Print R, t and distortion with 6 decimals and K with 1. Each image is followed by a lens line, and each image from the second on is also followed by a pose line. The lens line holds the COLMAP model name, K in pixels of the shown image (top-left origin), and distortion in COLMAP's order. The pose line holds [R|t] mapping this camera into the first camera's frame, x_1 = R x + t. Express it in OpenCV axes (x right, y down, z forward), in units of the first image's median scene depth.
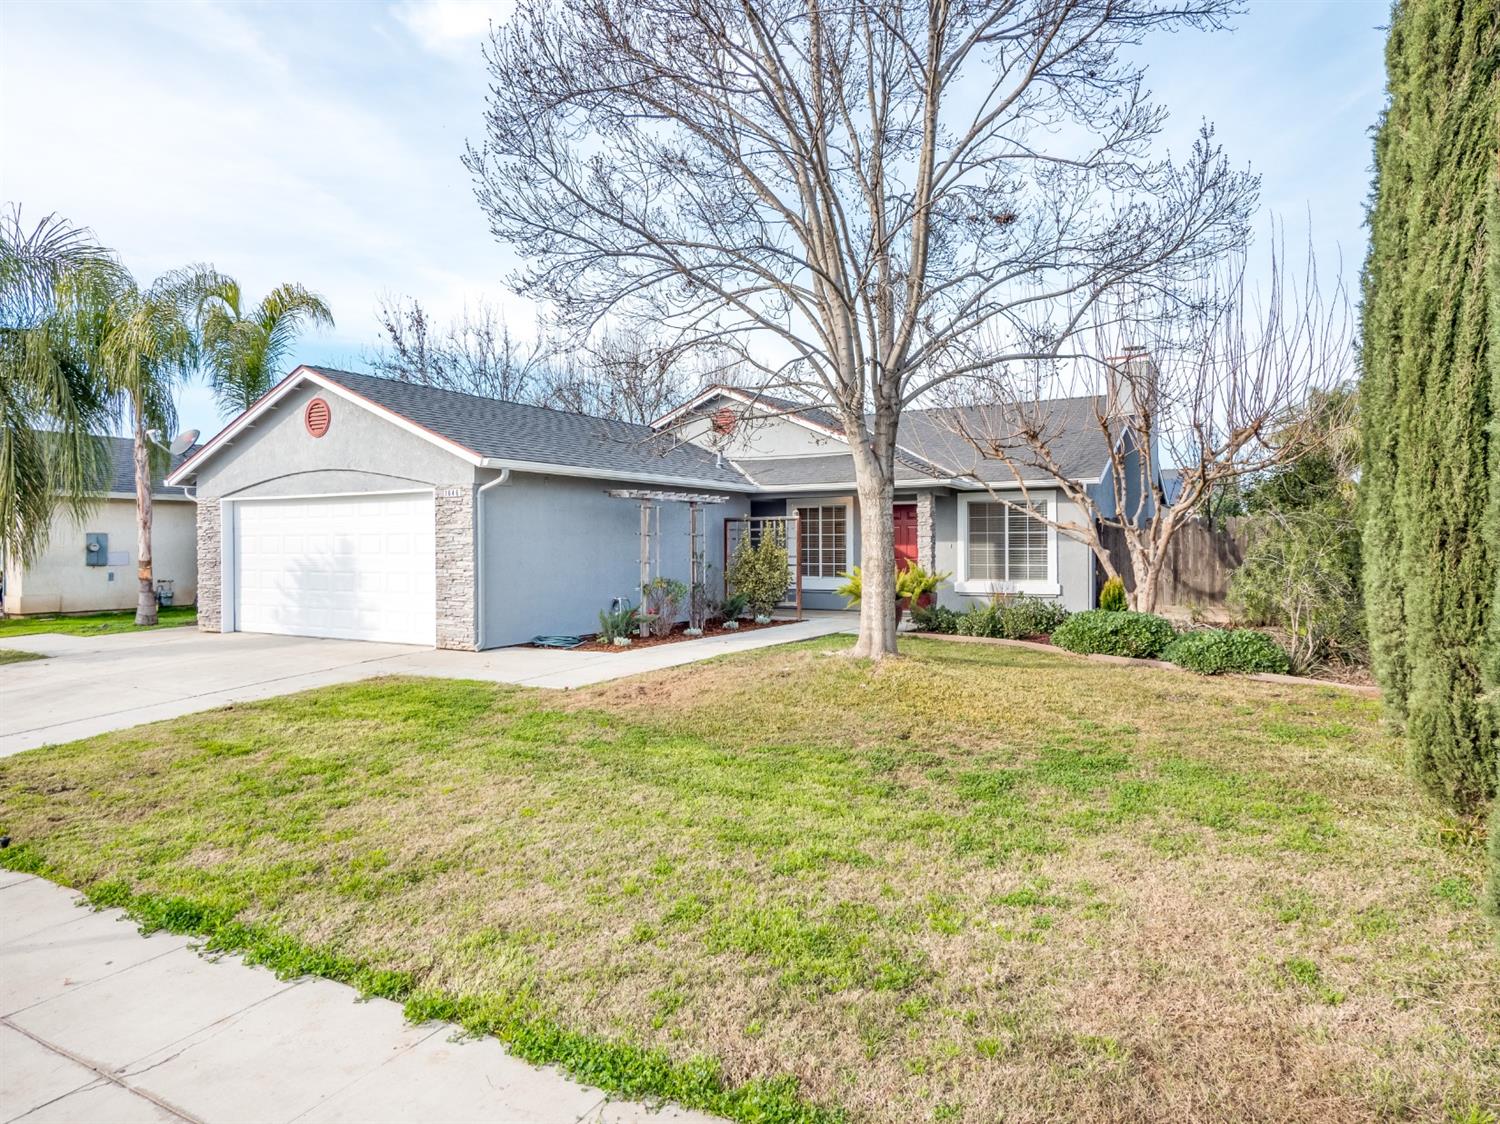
lens RADIAL K [[848.6, 0, 755.0], [0, 848.6, 560.2], [0, 0, 1]] dist [-0.000702, -0.000746]
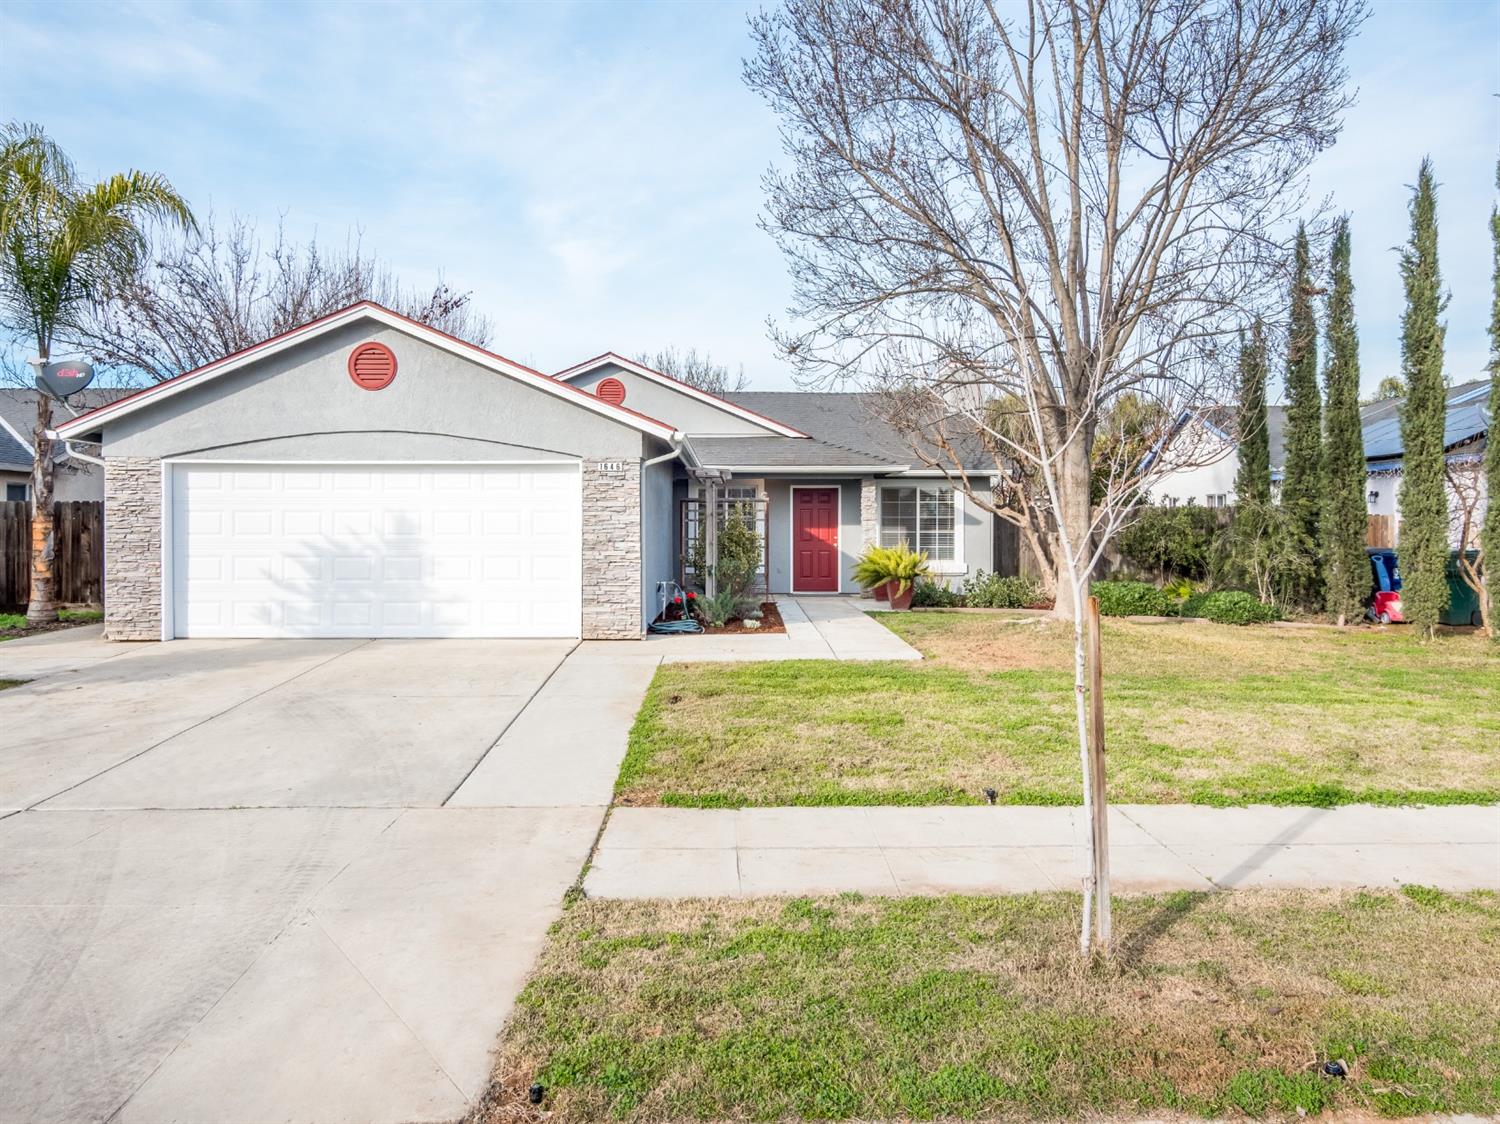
lens RADIAL K [[961.0, 0, 736.1], [0, 961.0, 565.4], [0, 0, 1]] dist [-0.002039, -0.000657]
pose [[0.881483, -0.013628, 0.472018, -0.580776], [0.004762, 0.999789, 0.019973, 0.004860], [-0.472191, -0.015359, 0.881363, 0.025420]]
